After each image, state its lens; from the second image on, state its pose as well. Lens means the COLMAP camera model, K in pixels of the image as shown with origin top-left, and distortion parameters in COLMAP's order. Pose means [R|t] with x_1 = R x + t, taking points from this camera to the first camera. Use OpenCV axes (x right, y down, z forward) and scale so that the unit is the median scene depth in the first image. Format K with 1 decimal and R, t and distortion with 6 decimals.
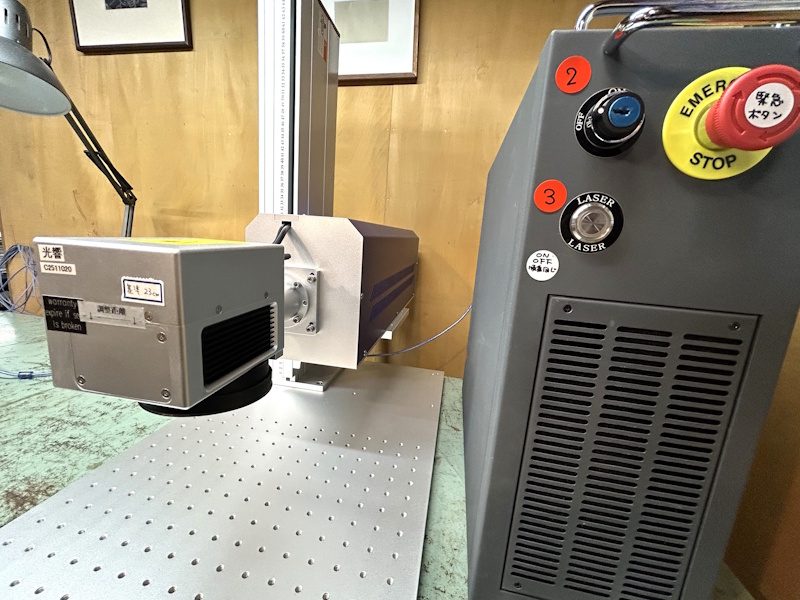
lens RADIAL K [[339.4, 0, 399.3], [0, 339.4, 299.0], [0, 0, 1]] dist [-0.004142, -0.000202]
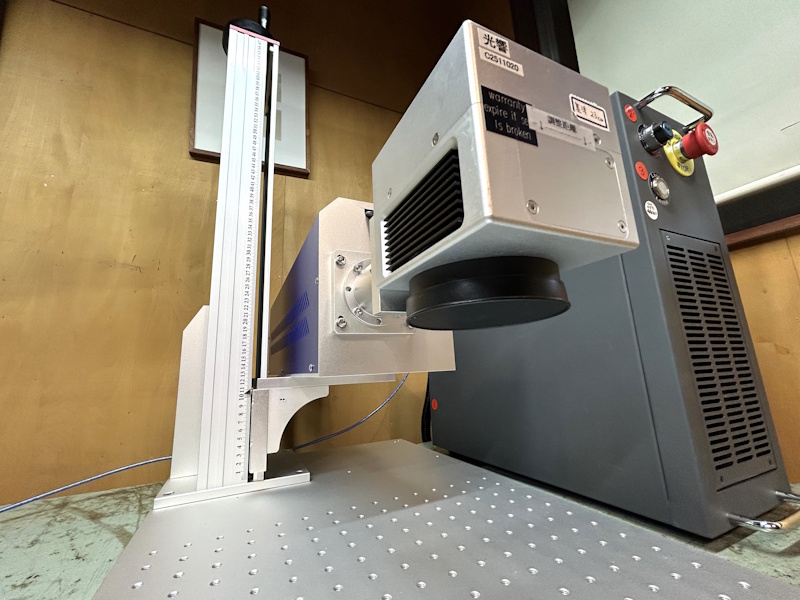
lens RADIAL K [[339.4, 0, 399.7], [0, 339.4, 299.9], [0, 0, 1]] dist [-0.004142, -0.000202]
pose [[0.808038, 0.011621, 0.589015, -1.636331], [0.211182, 0.927648, -0.308011, 0.595882], [-0.549978, 0.373274, 0.747121, 0.750052]]
